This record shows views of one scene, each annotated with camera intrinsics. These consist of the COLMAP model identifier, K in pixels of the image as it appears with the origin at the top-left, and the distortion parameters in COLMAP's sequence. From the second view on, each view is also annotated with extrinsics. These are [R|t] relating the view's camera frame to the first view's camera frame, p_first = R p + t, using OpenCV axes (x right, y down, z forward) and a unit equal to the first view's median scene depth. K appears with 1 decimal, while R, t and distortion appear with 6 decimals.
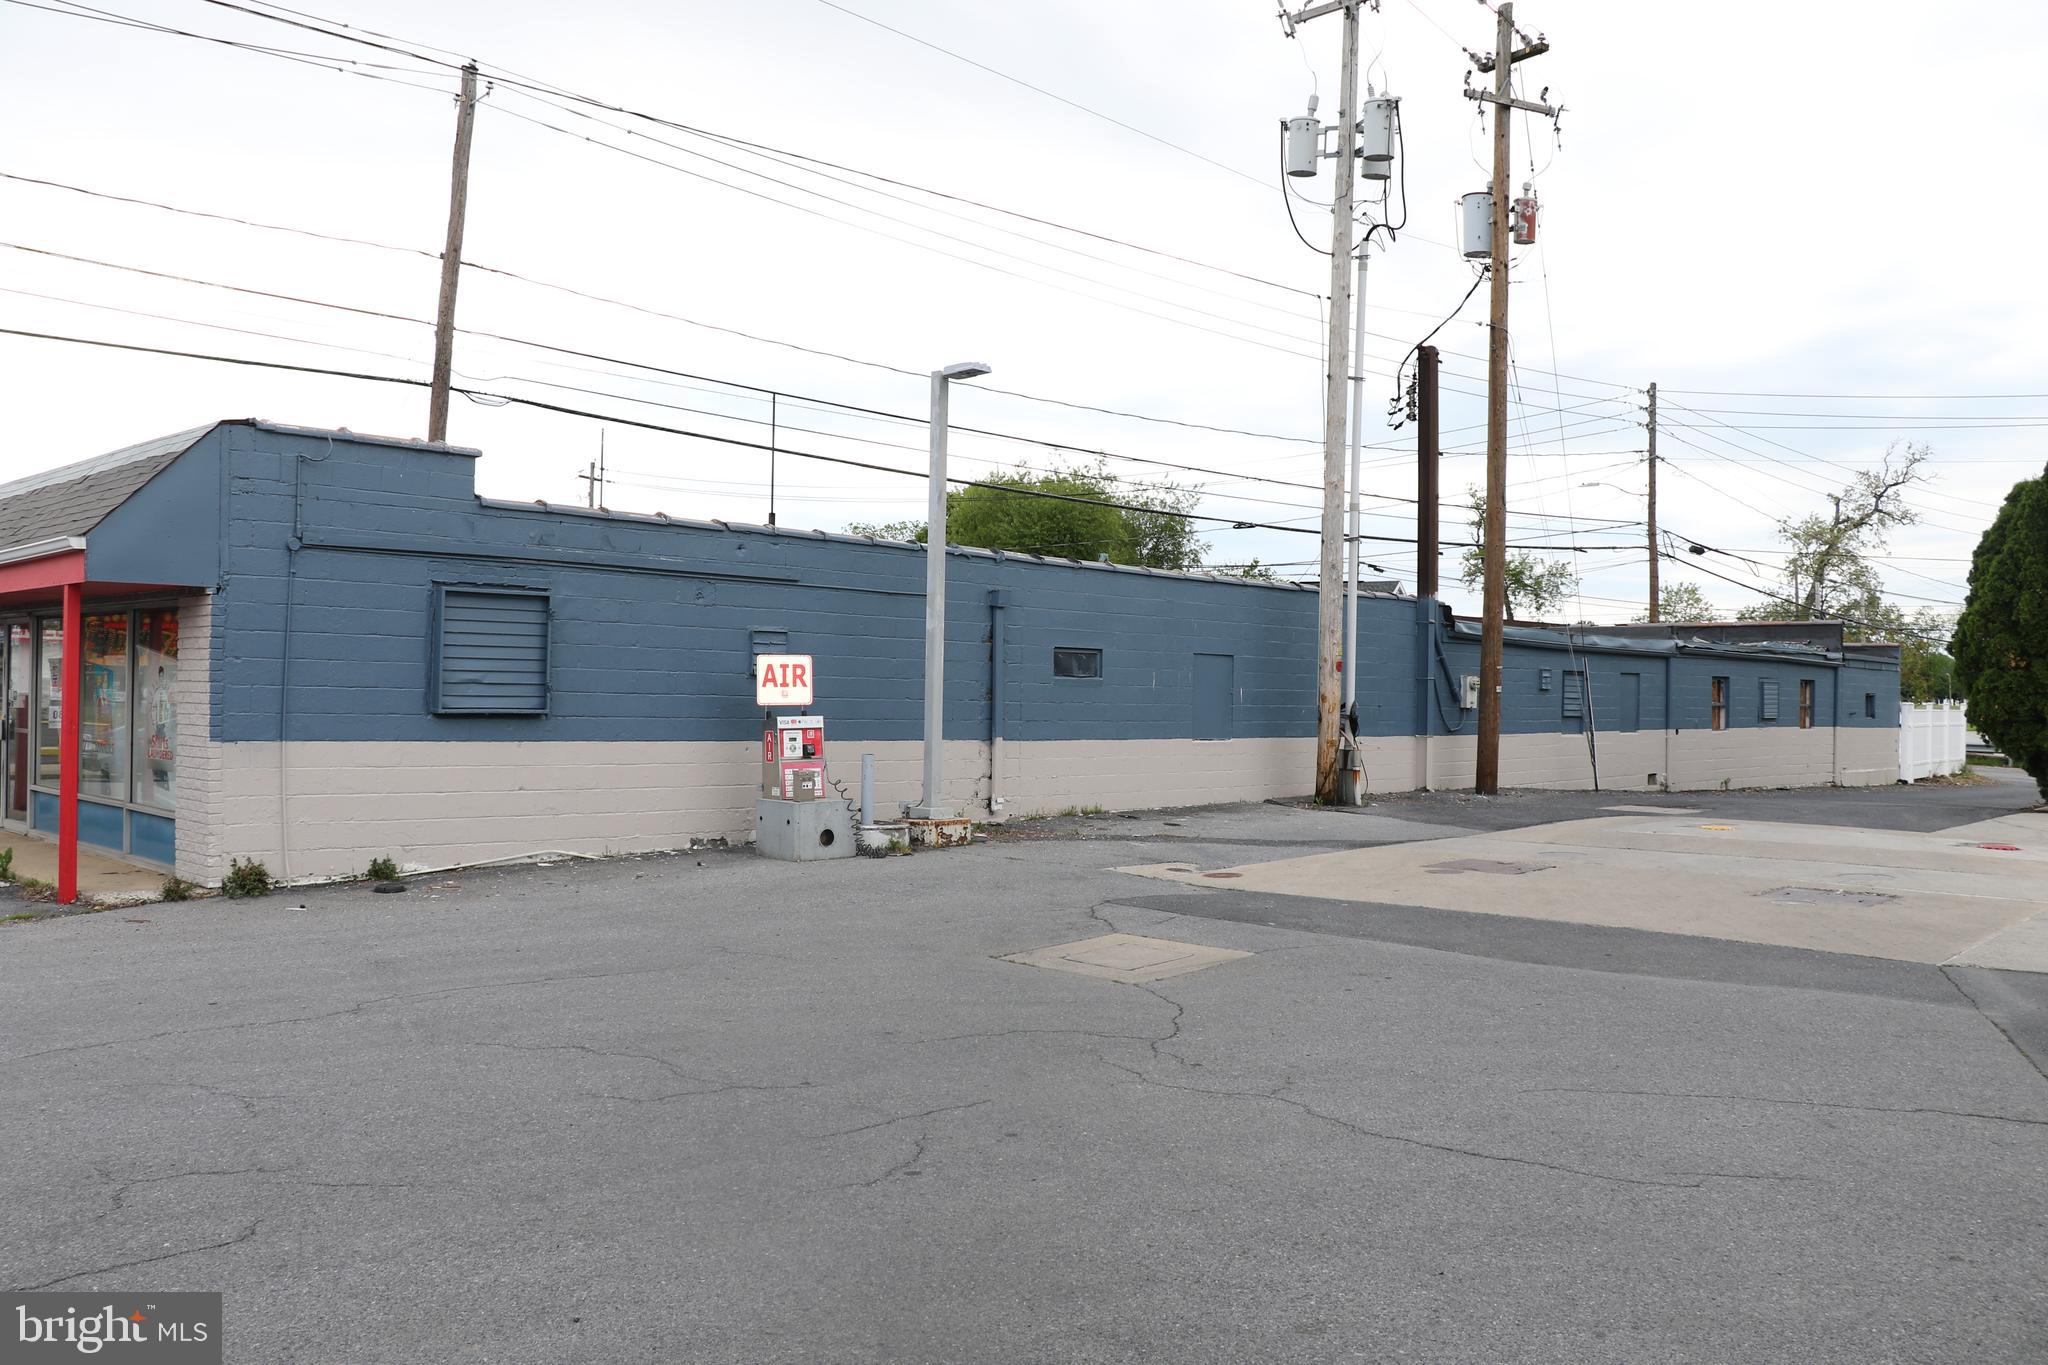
lens RADIAL K [[1657.0, 0, 1024.0], [0, 1657.0, 682.5], [0, 0, 1]] dist [-0.183653, 0.153564]
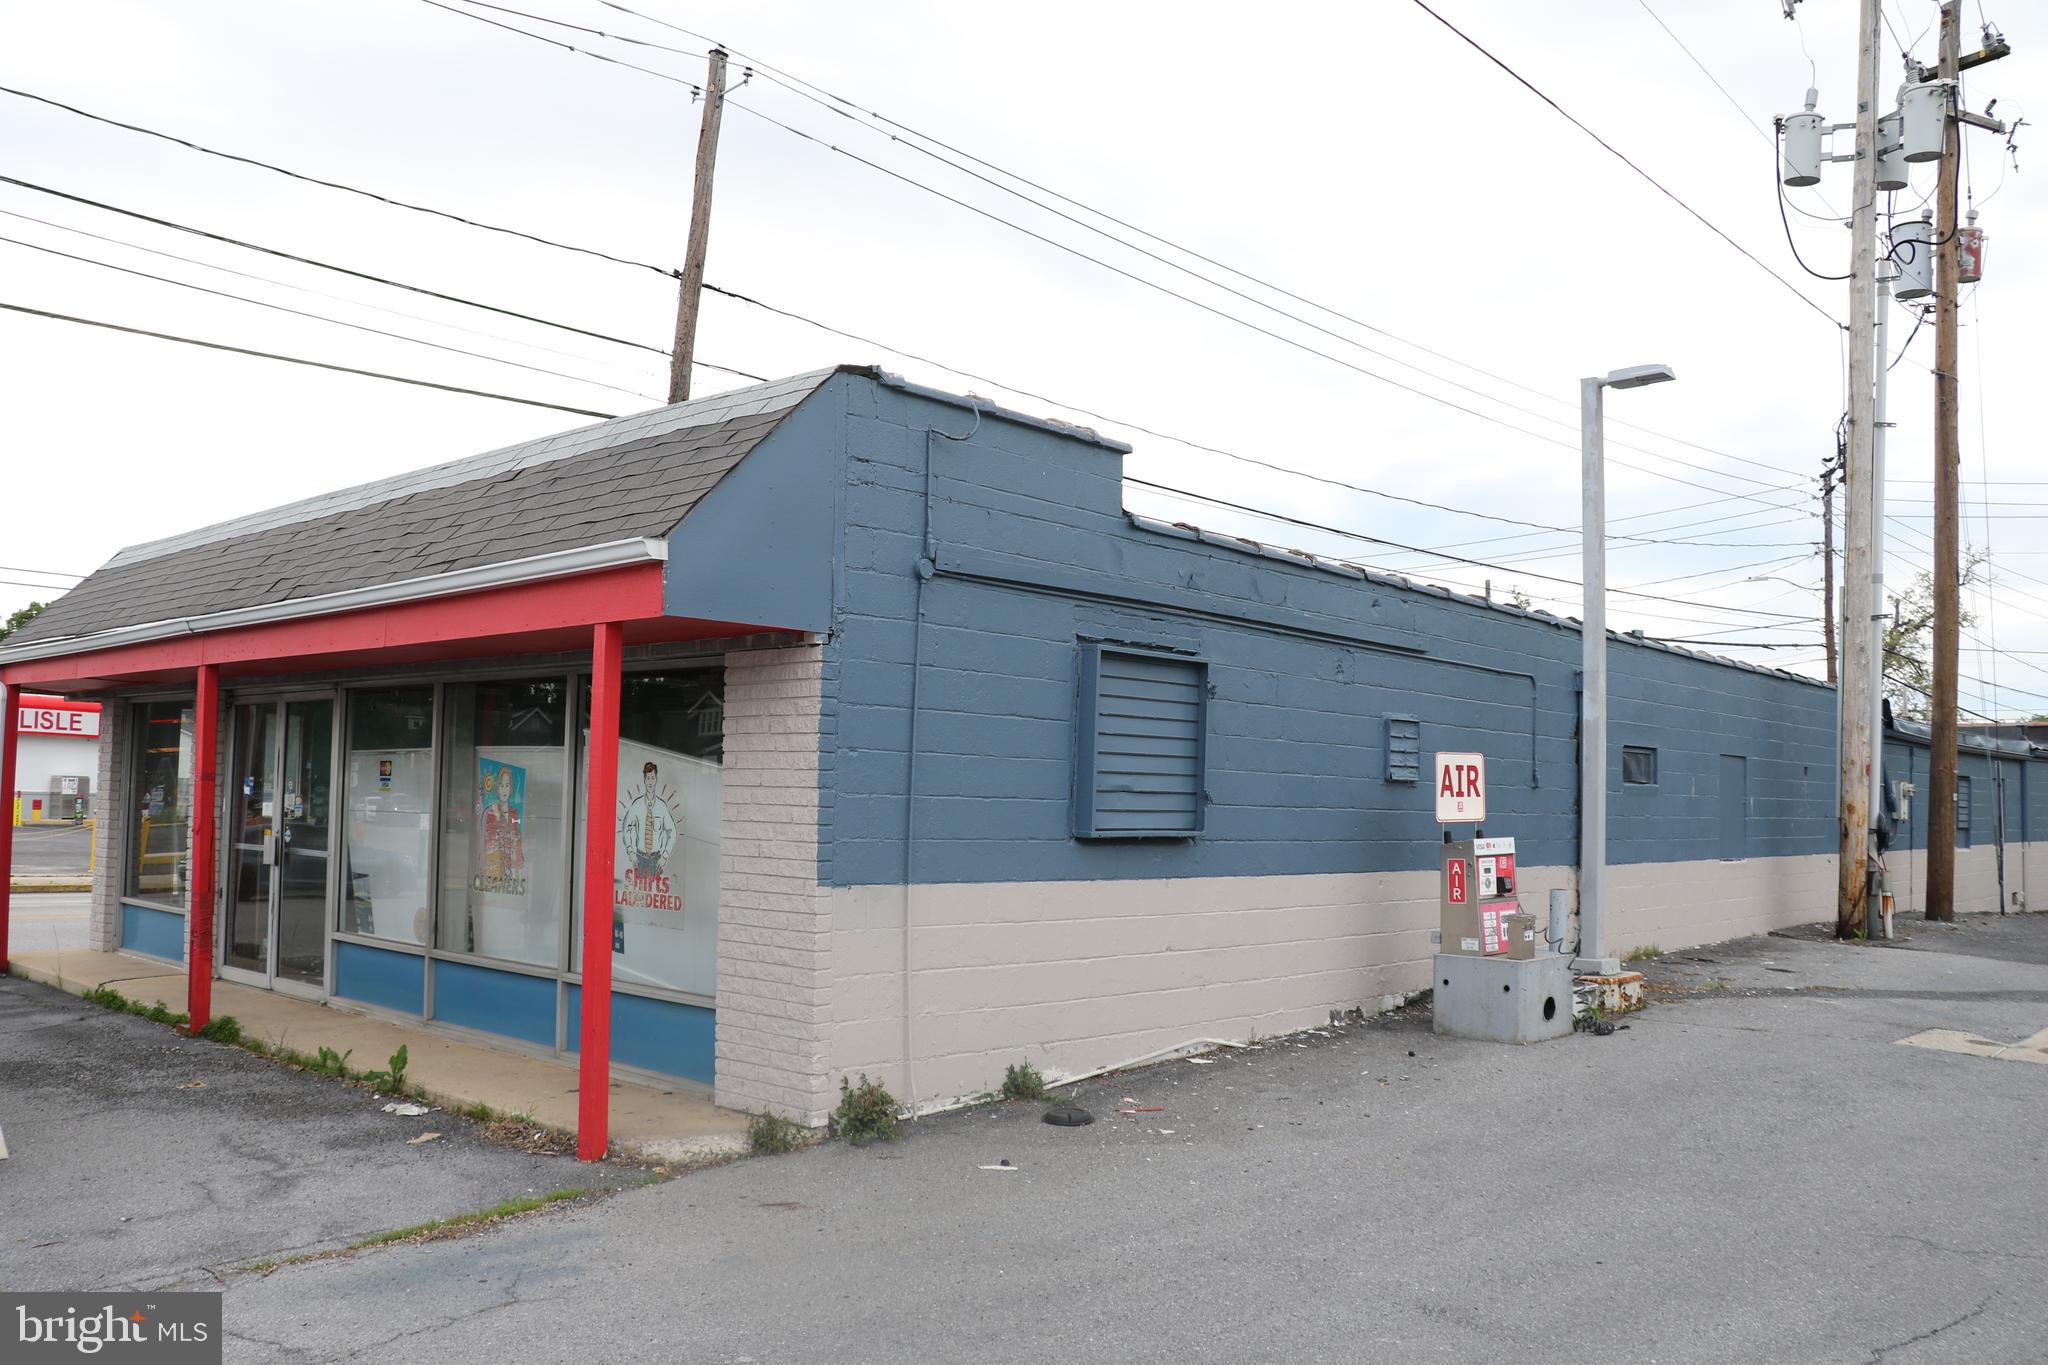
lens RADIAL K [[1663.1, 0, 1024.0], [0, 1663.1, 682.5], [0, 0, 1]] dist [-0.181071, 0.162439]
pose [[0.999775, 0.005587, 0.020480, -0.352810], [-0.004260, 0.997923, -0.064282, -0.000248], [-0.020797, 0.064180, 0.997722, 0.290101]]
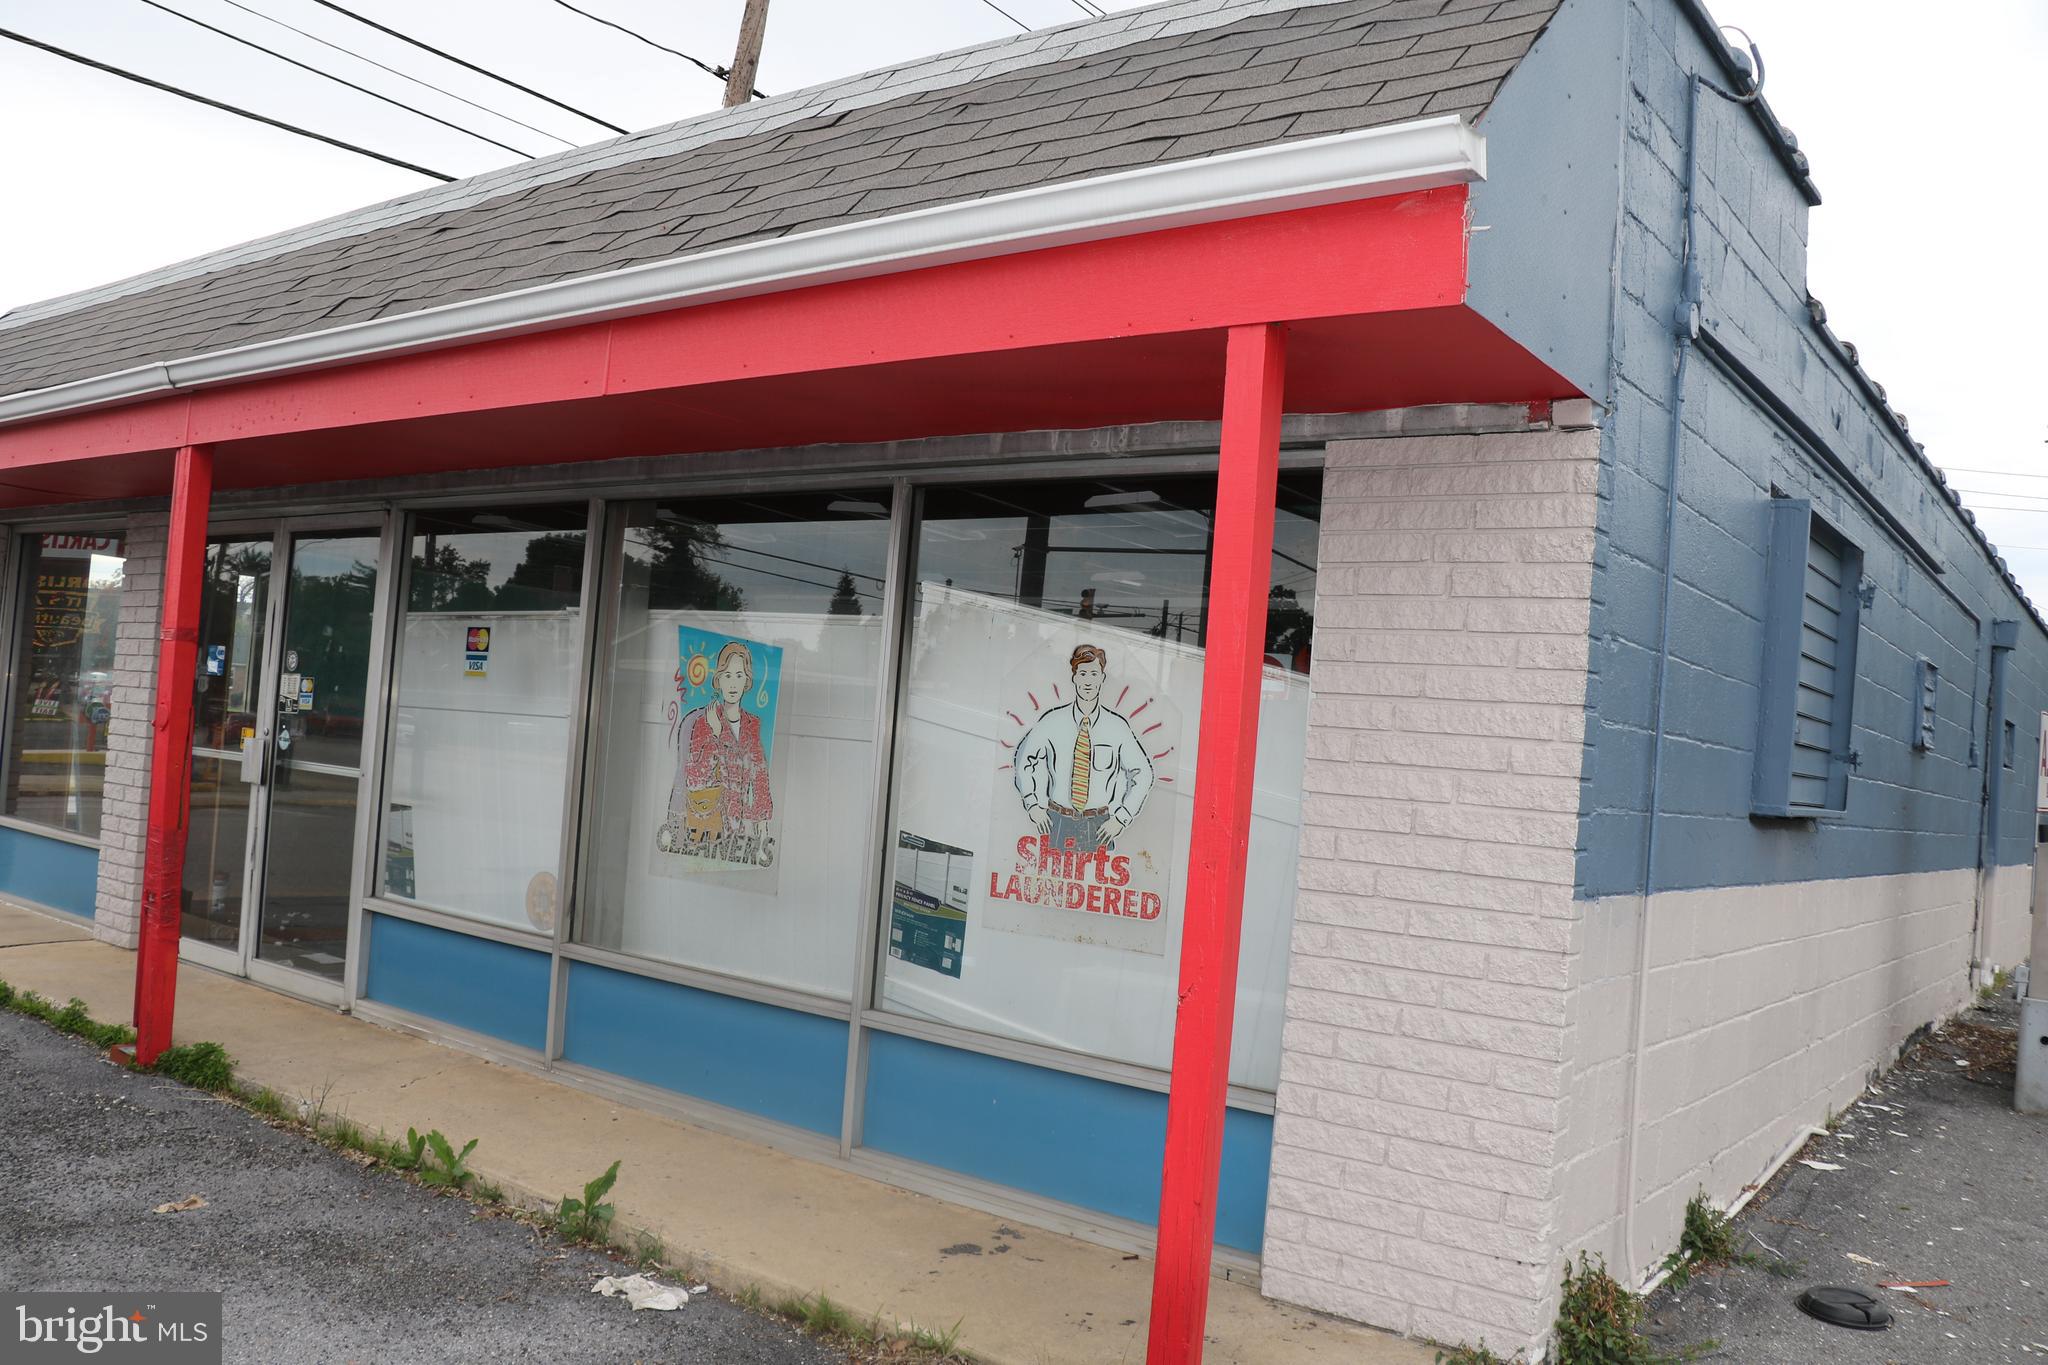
lens RADIAL K [[1663.1, 0, 1024.0], [0, 1663.1, 682.5], [0, 0, 1]] dist [-0.181071, 0.162439]
pose [[0.992098, 0.064202, 0.107790, -0.517652], [-0.061092, 0.997622, -0.031918, 0.009261], [-0.109583, 0.025080, 0.993661, 0.554133]]
